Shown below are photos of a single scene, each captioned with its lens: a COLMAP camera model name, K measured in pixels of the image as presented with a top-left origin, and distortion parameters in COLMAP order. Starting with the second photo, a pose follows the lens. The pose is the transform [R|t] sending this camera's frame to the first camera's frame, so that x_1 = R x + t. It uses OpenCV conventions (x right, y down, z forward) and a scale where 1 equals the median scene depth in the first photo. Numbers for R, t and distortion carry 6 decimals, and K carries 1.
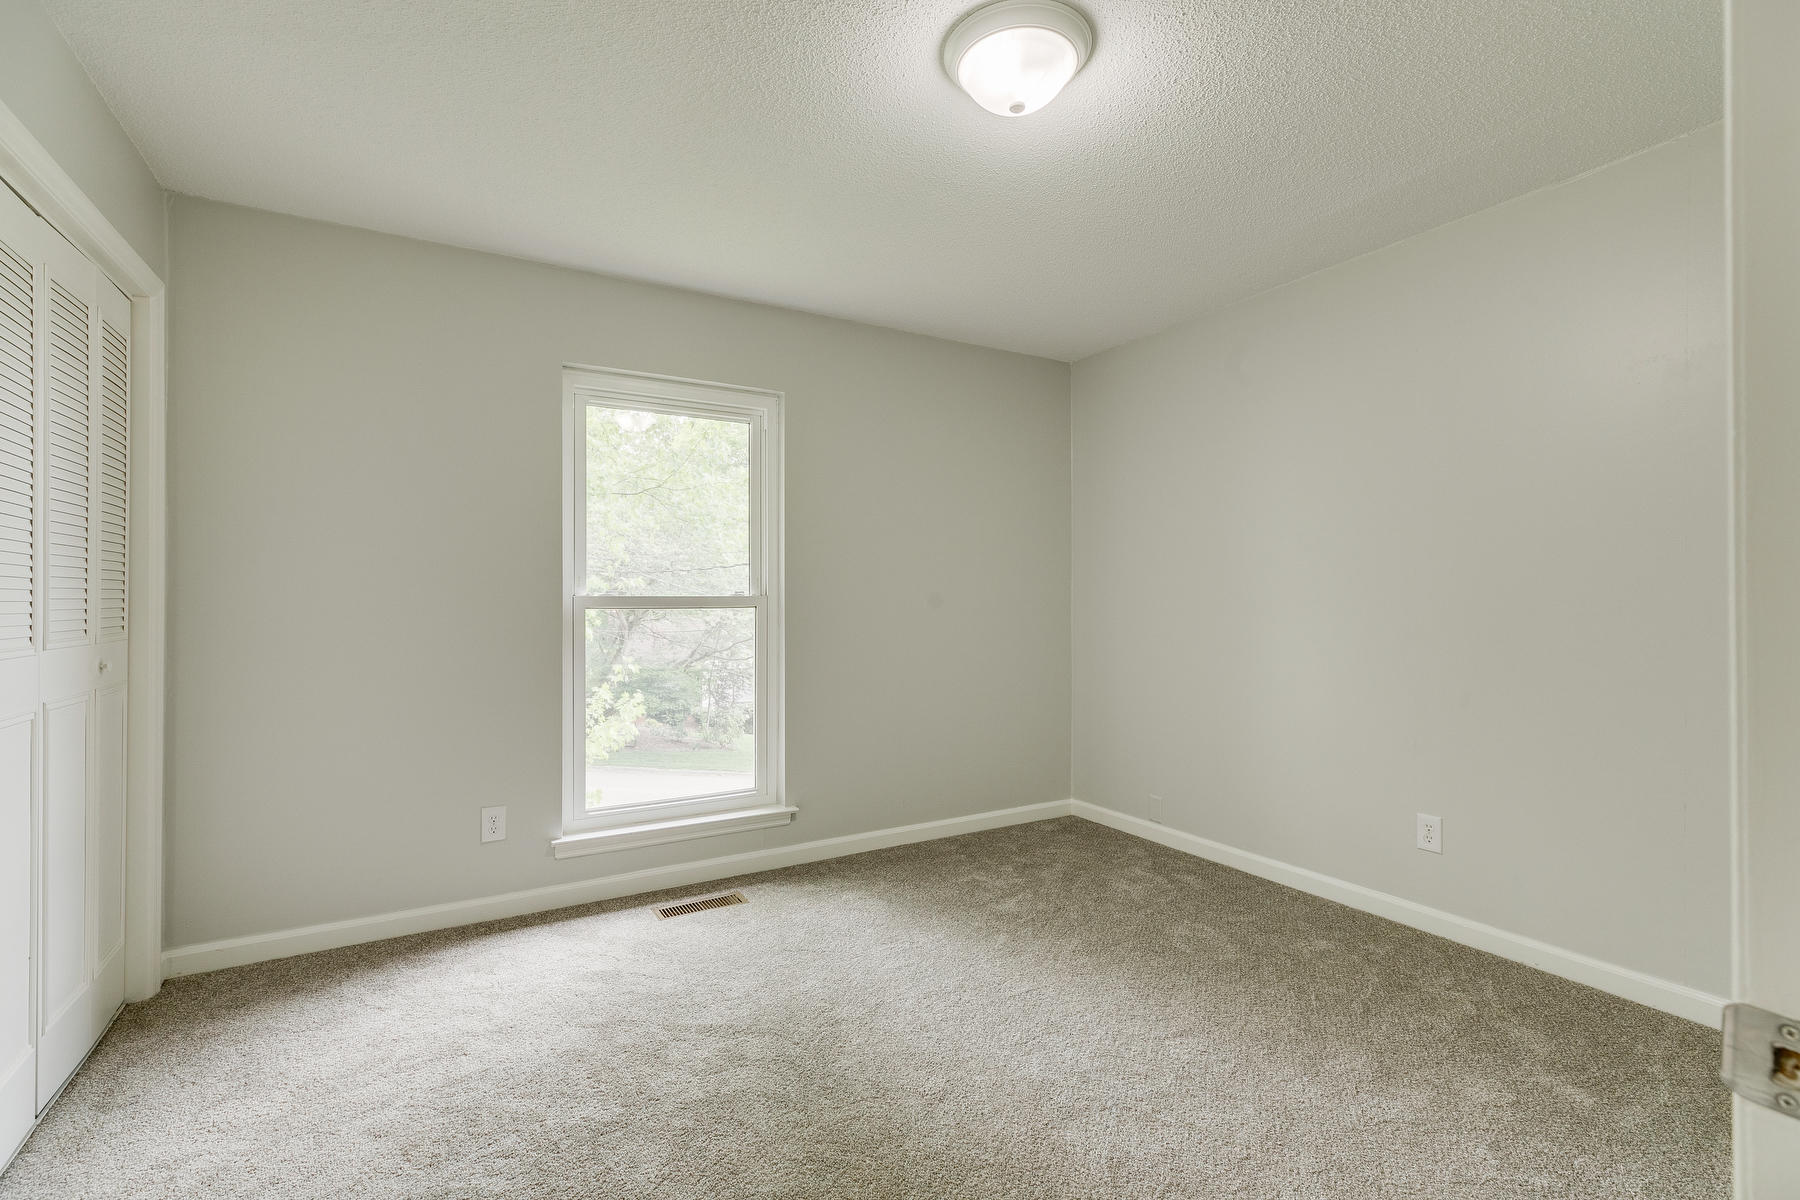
lens RADIAL K [[809.5, 0, 900.0], [0, 809.5, 600.0], [0, 0, 1]] dist [0.002770, 0.000161]
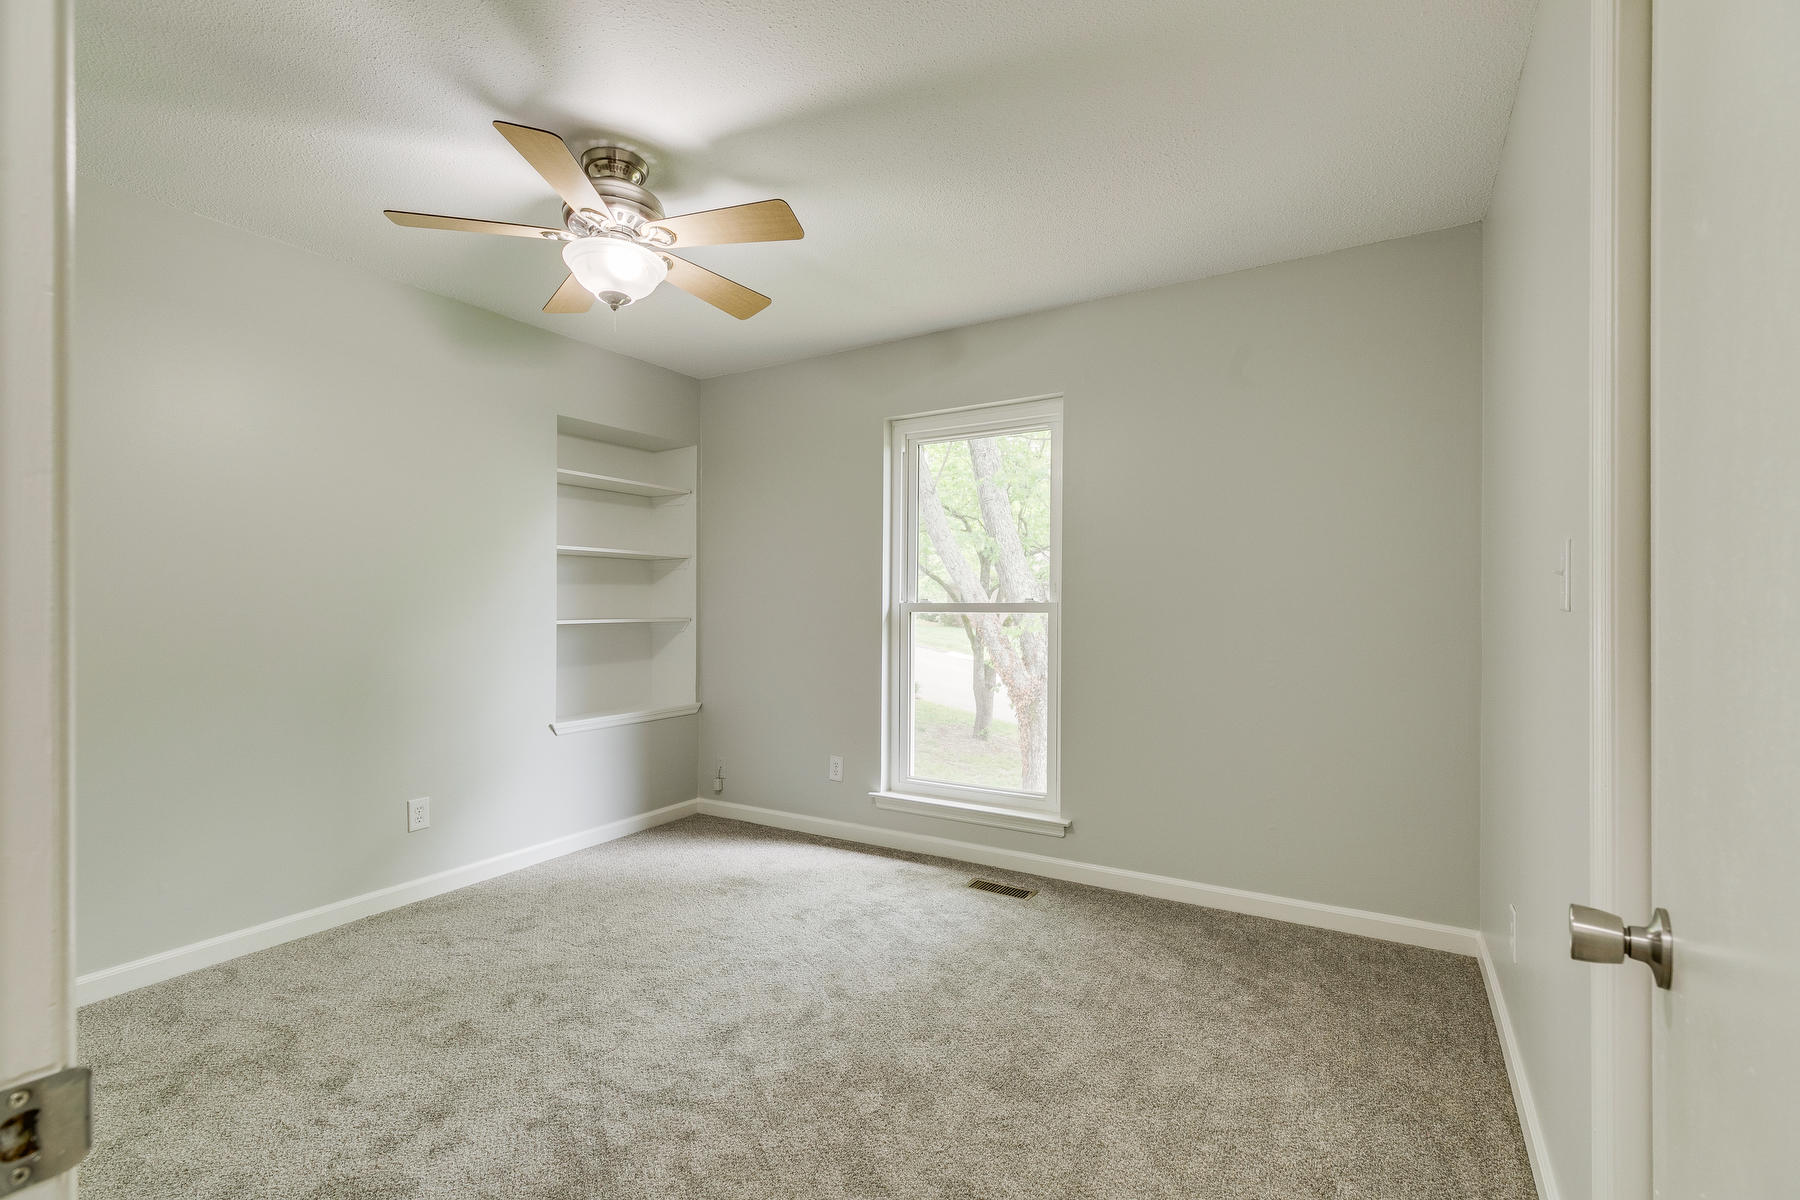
lens RADIAL K [[791.1, 0, 894.2], [0, 791.1, 604.3], [0, 0, 1]] dist [0.002197, 0.000094]
pose [[0.464118, -0.002341, -0.885770, 0.619263], [0.002823, 0.999995, -0.001163, -0.001375], [0.885769, -0.001961, 0.464122, 0.382997]]
